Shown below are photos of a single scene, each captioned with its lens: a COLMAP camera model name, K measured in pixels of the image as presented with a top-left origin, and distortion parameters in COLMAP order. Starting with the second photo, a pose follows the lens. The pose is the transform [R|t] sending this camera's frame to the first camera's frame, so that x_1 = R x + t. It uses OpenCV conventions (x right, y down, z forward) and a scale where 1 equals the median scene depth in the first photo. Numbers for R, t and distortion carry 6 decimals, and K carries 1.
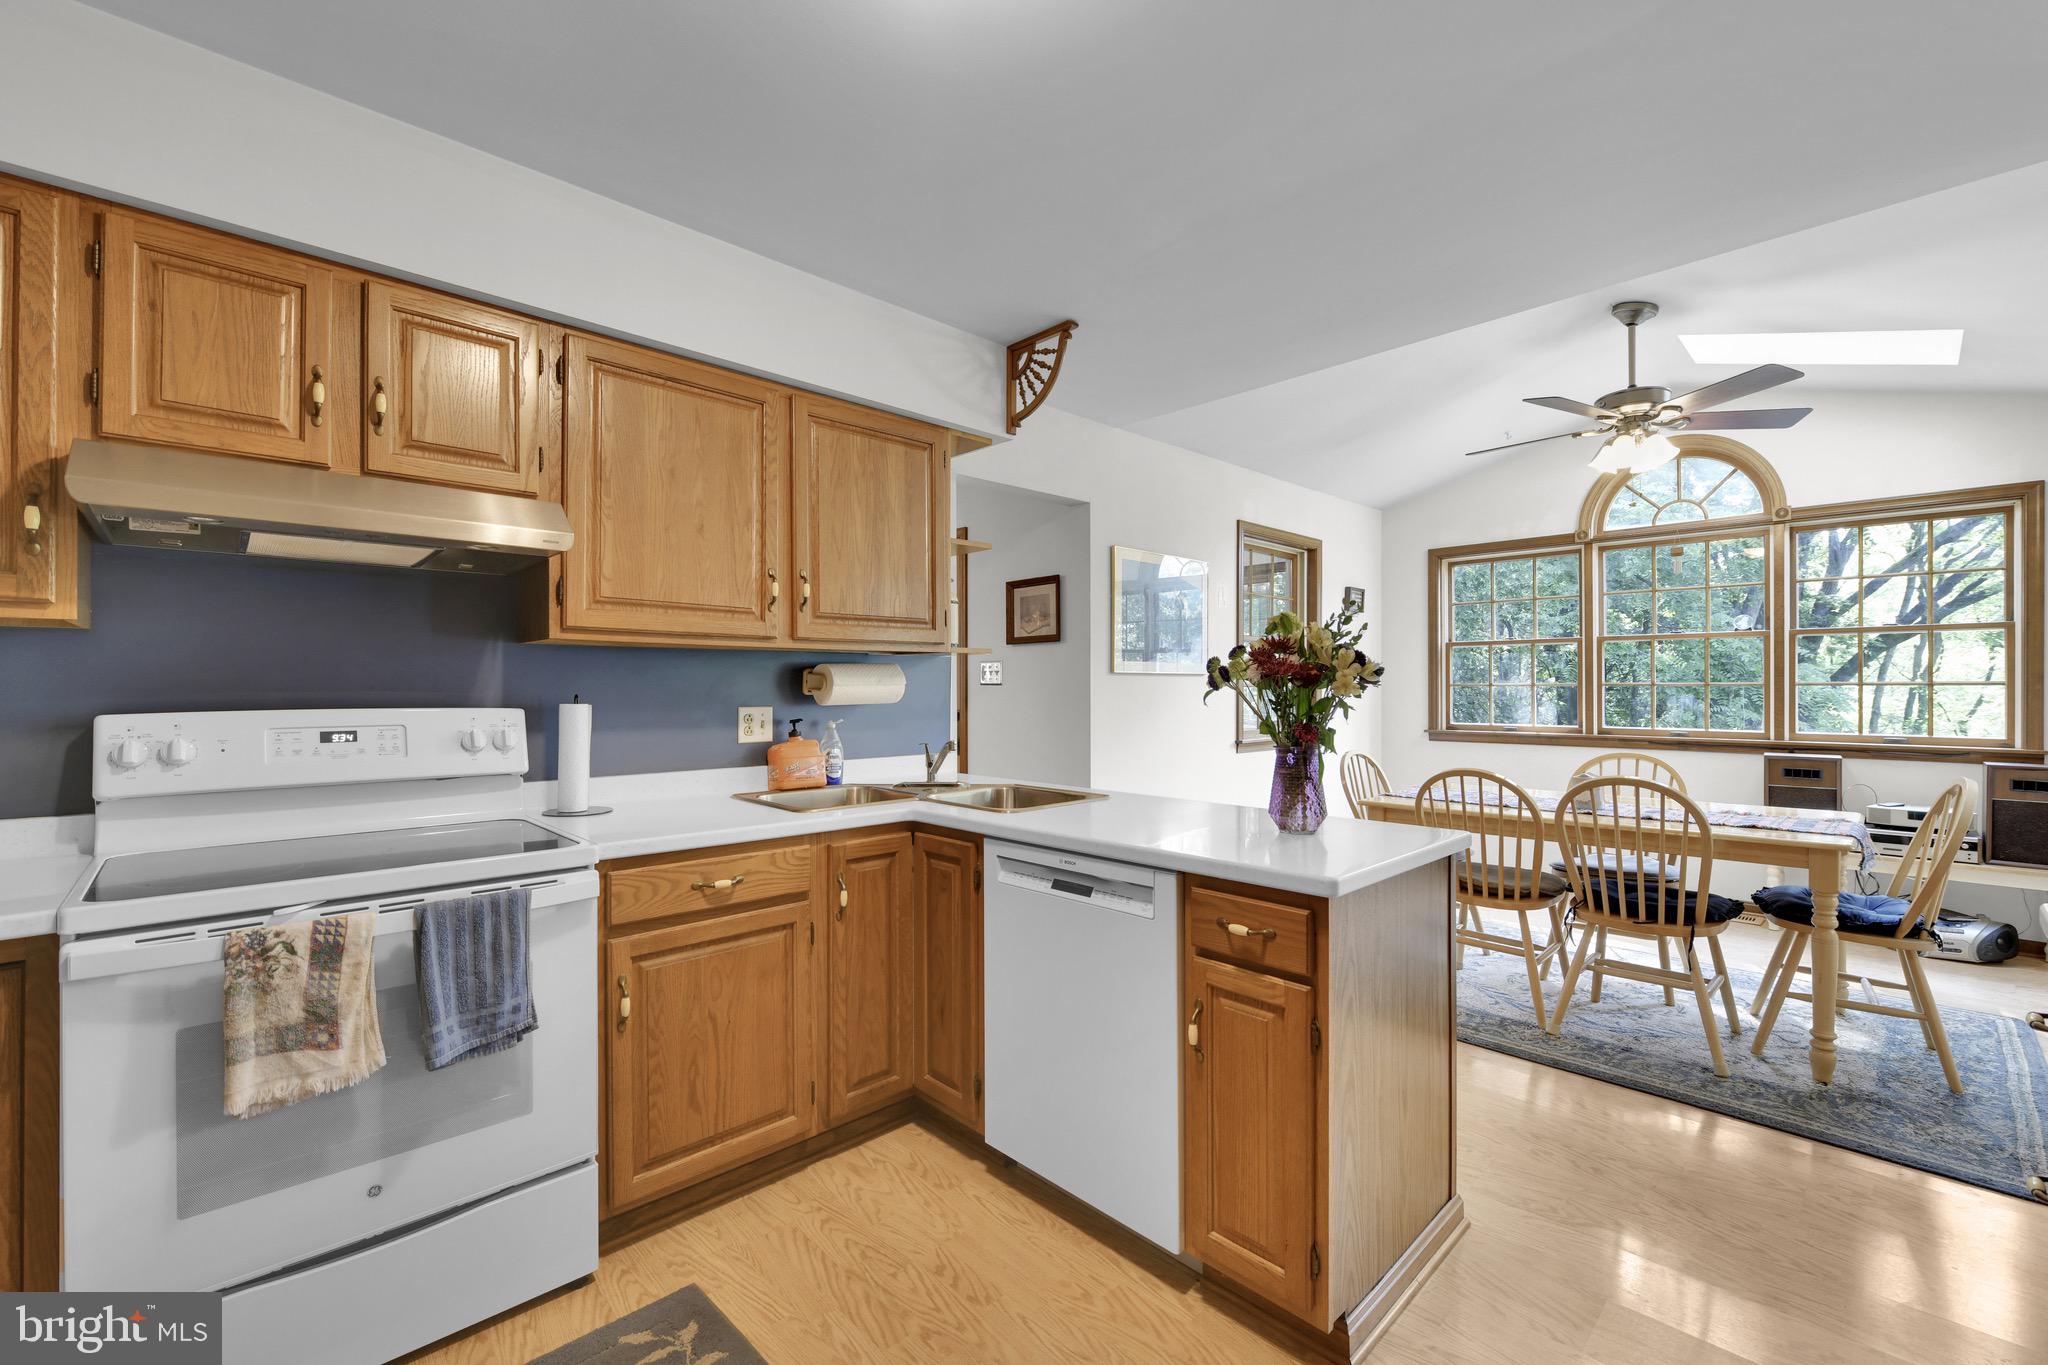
lens RADIAL K [[847.4, 0, 1029.1], [0, 847.4, 685.8], [0, 0, 1]] dist [-0.003342, -0.000325]
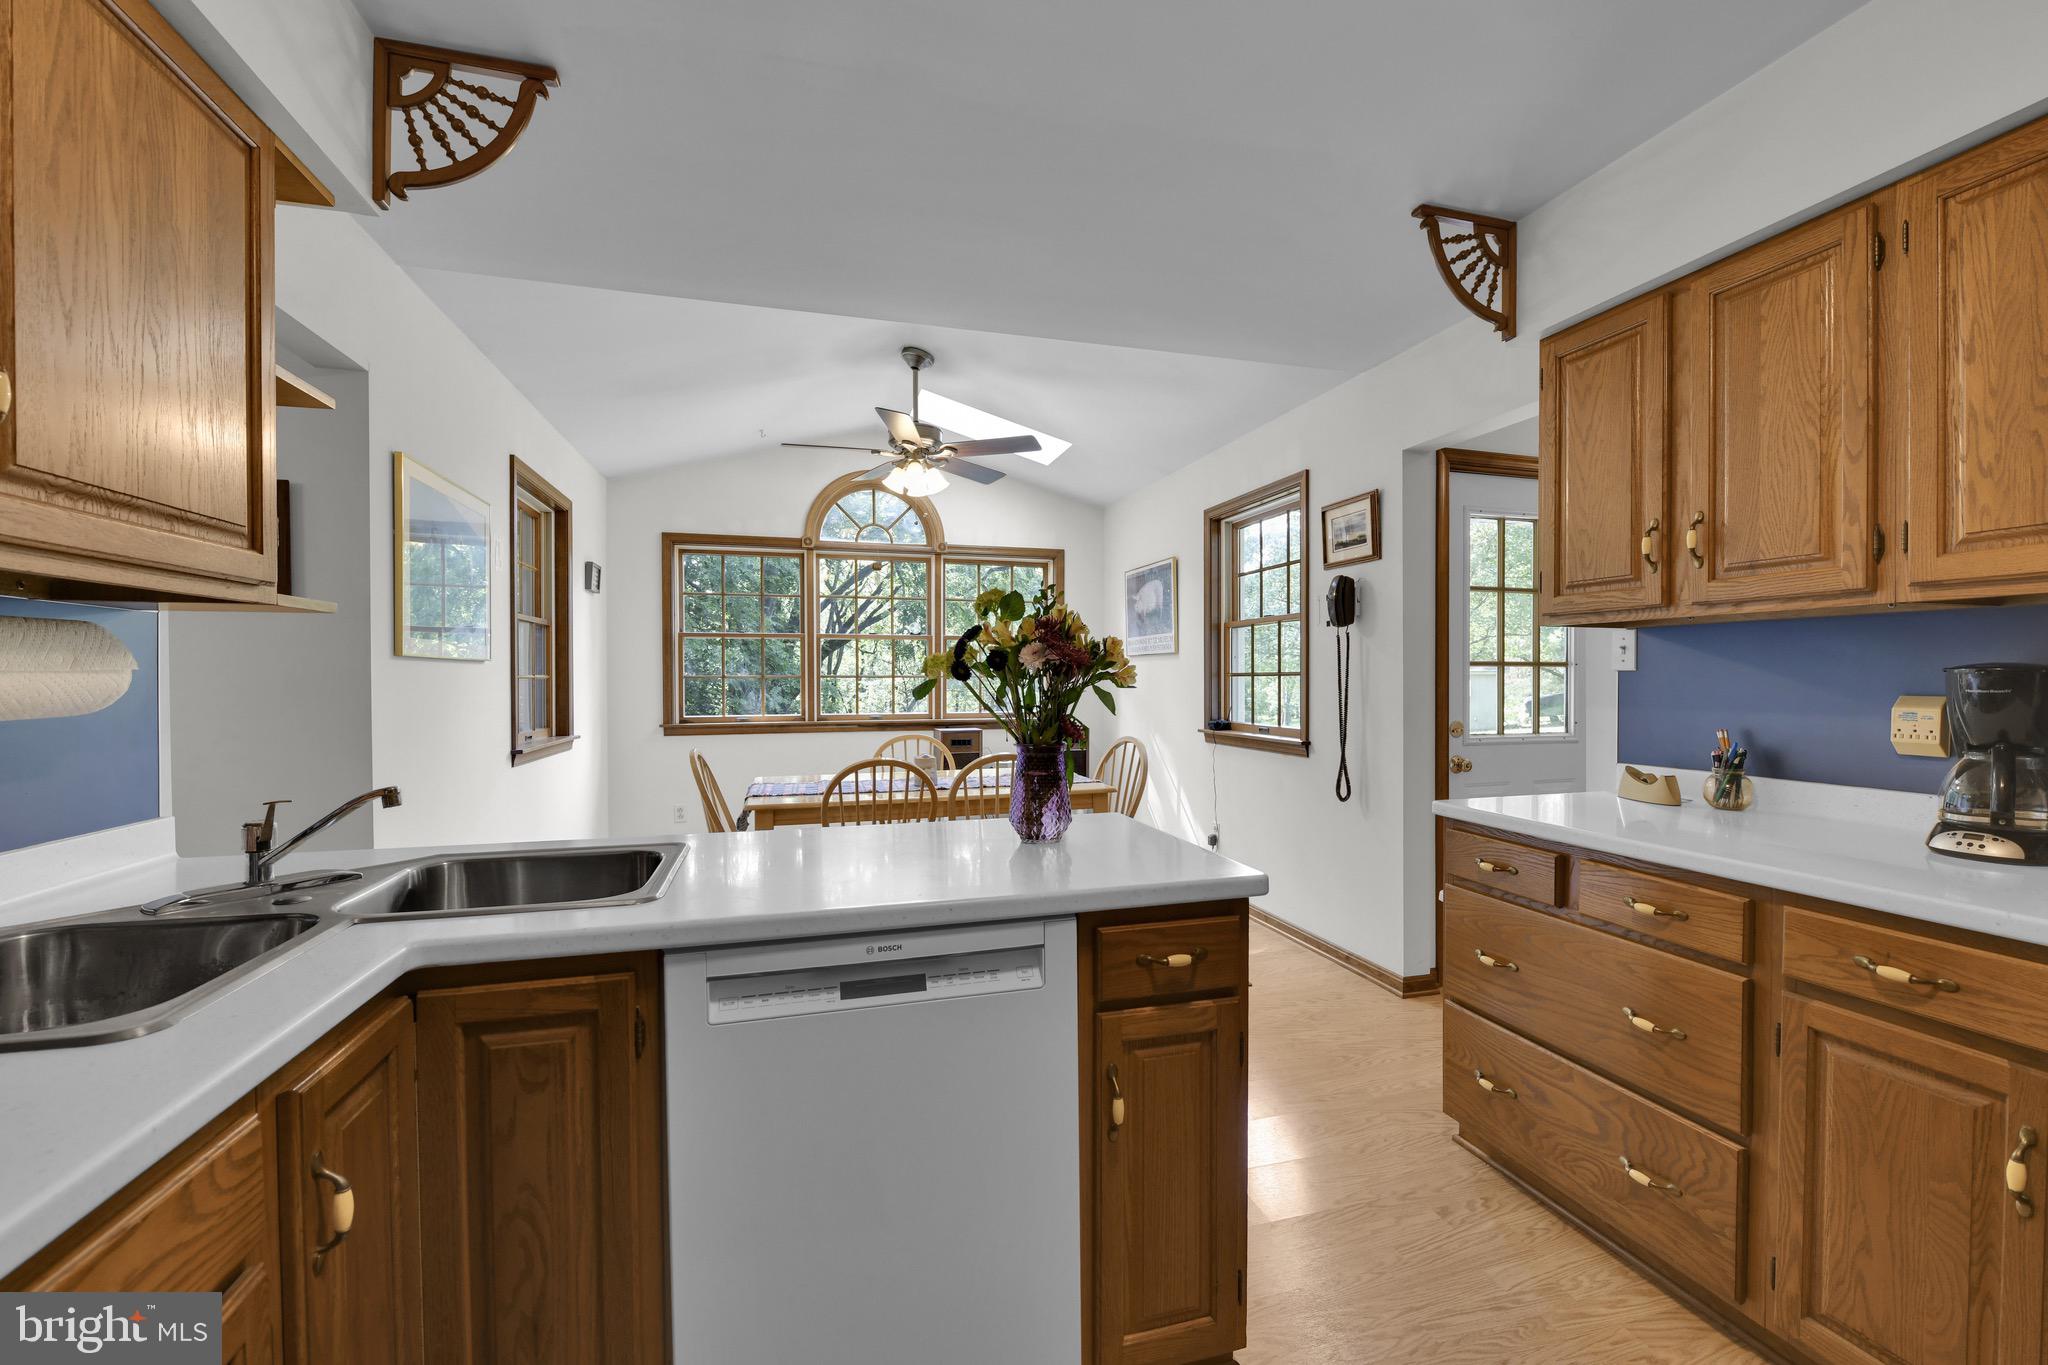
lens RADIAL K [[834.4, 0, 1033.6], [0, 834.4, 691.2], [0, 0, 1]] dist [-0.000388, -0.005259]
pose [[0.468667, -0.013801, 0.883267, -0.298158], [0.000756, 0.999884, 0.015221, 0.001965], [-0.883374, -0.006466, 0.468623, 0.392768]]
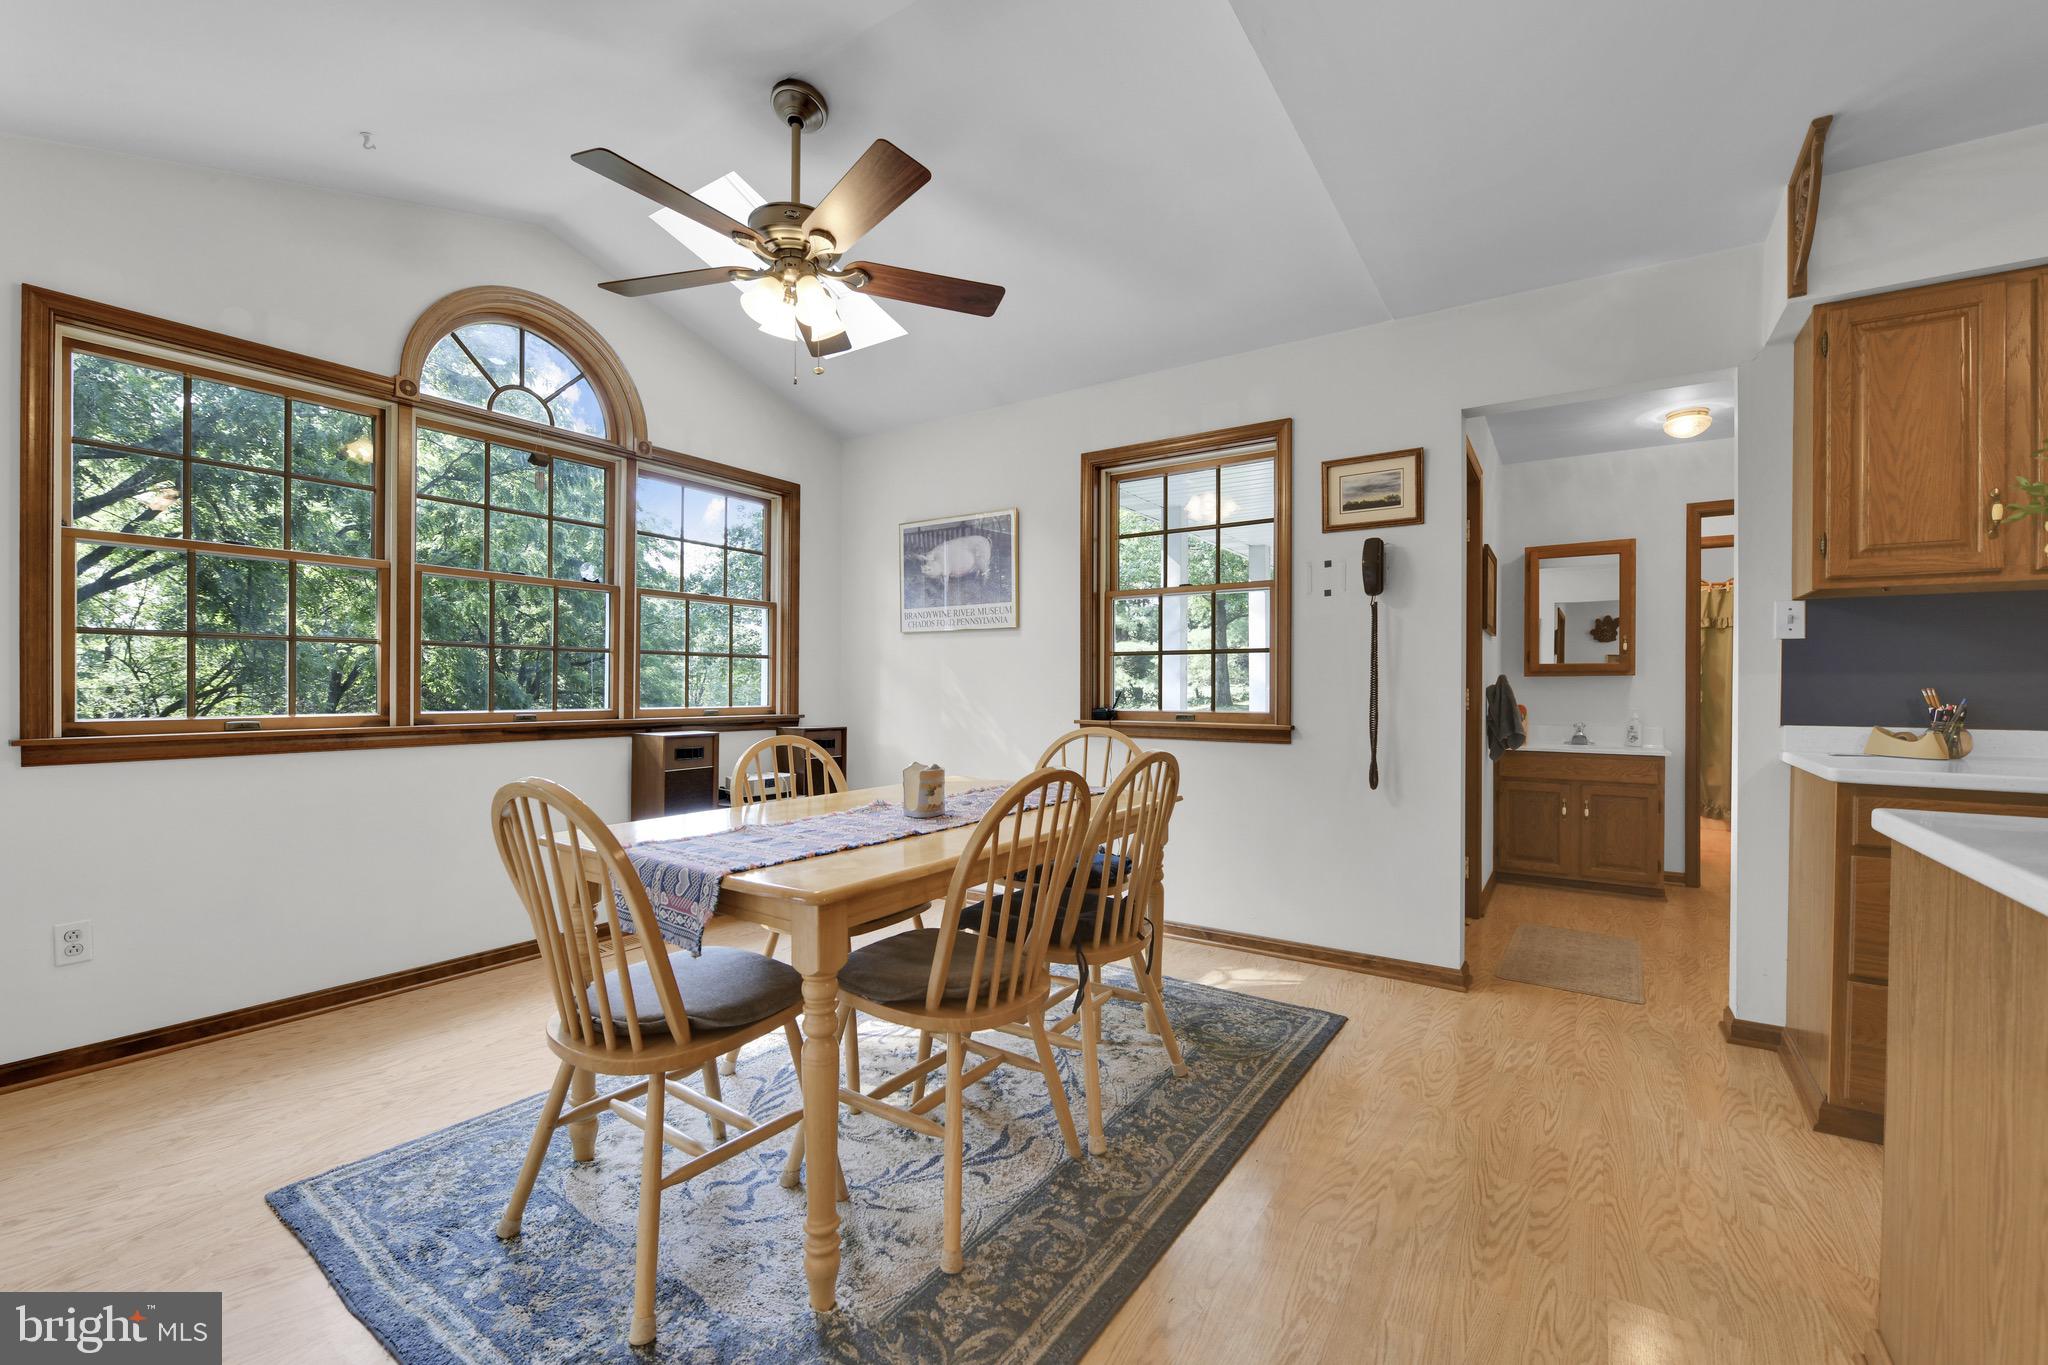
lens RADIAL K [[834.4, 0, 1033.6], [0, 834.4, 691.2], [0, 0, 1]] dist [-0.000388, -0.005259]
pose [[-0.207586, -0.006336, 0.978196, -0.005963], [-0.005657, 0.999970, 0.005277, 0.048002], [-0.978200, -0.004439, -0.207615, 1.195878]]
